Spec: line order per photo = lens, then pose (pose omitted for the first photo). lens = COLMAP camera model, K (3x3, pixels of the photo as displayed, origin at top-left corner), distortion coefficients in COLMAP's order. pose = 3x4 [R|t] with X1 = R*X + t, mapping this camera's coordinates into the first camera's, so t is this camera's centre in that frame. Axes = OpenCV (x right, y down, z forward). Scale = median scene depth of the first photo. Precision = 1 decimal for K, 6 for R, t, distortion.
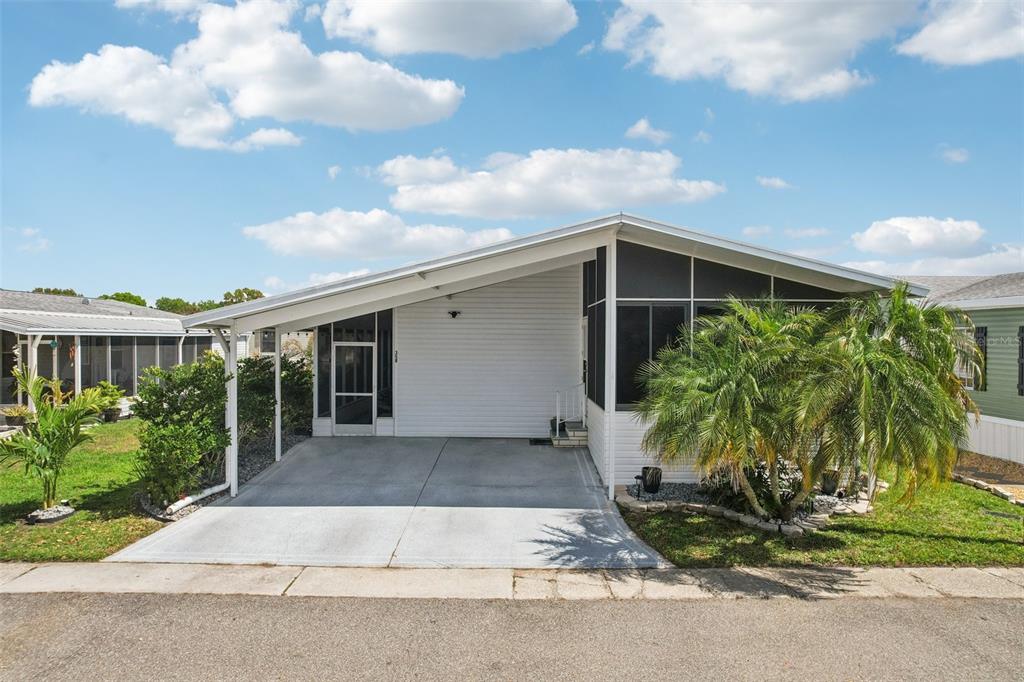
lens RADIAL K [[663.2, 0, 513.1], [0, 663.2, 323.5], [0, 0, 1]] dist [-0.016093, 0.001912]
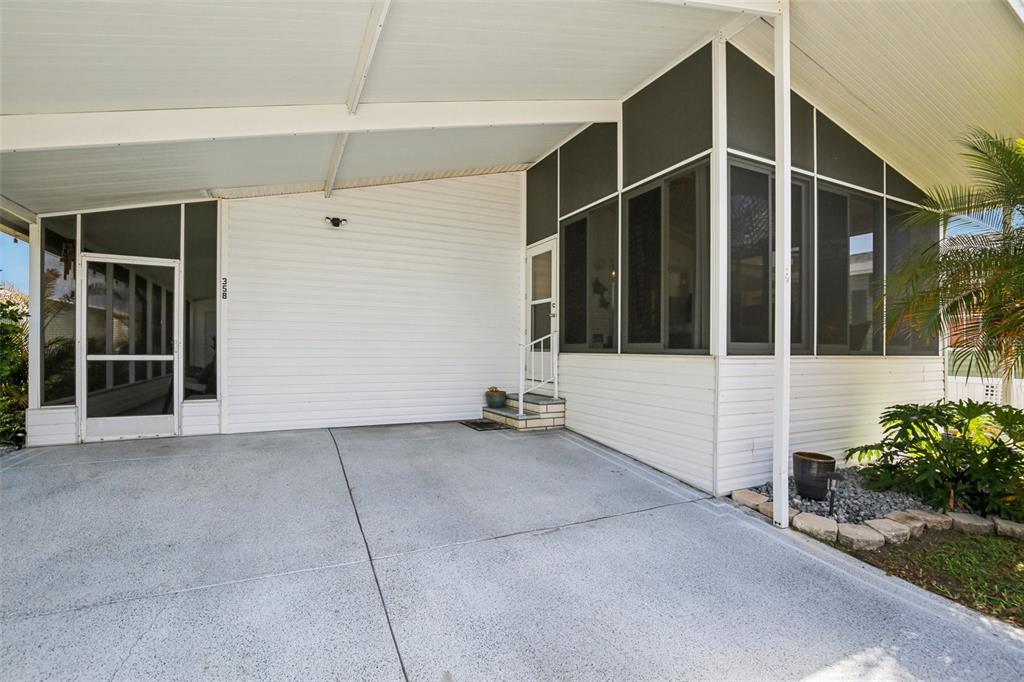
lens RADIAL K [[475.6, 0, 508.8], [0, 475.6, 338.5], [0, 0, 1]] dist [-0.030230, 0.000278]
pose [[0.899519, 0.005242, 0.436849, -0.137752], [-0.007488, 0.999966, 0.003420, 0.090460], [-0.436817, -0.006348, 0.899528, 0.559819]]
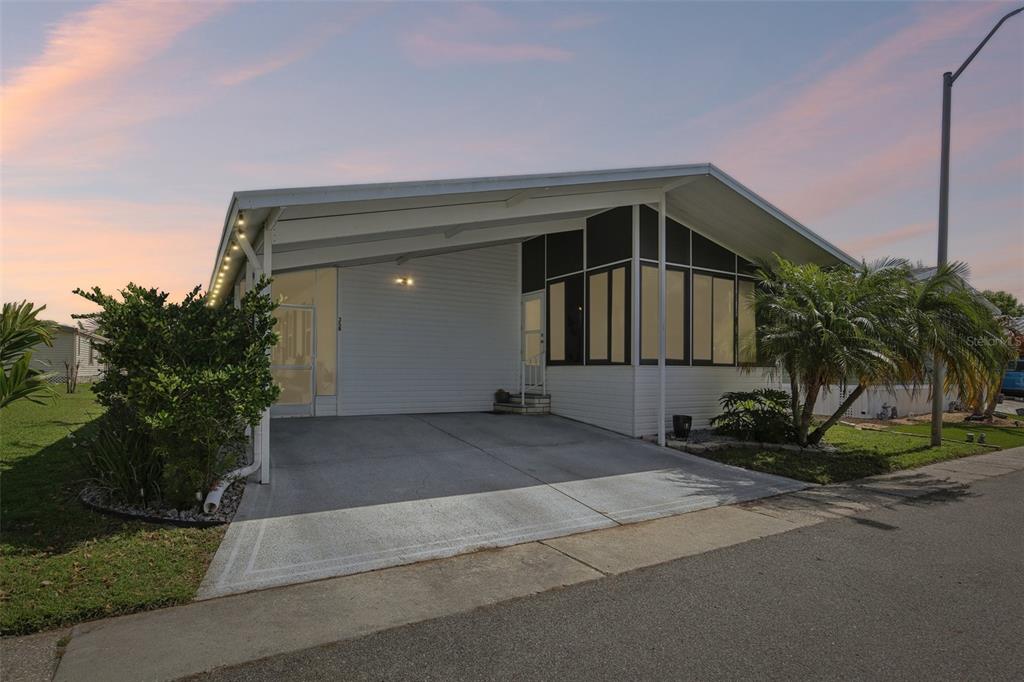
lens RADIAL K [[540.0, 0, 512.0], [0, 540.0, 341.0], [0, 0, 1]] dist [-0.016278, 0.000013]
pose [[0.853186, 0.026166, 0.520951, -0.360150], [-0.010789, 0.999413, -0.032529, 0.095042], [-0.521496, 0.022132, 0.852967, 0.286489]]
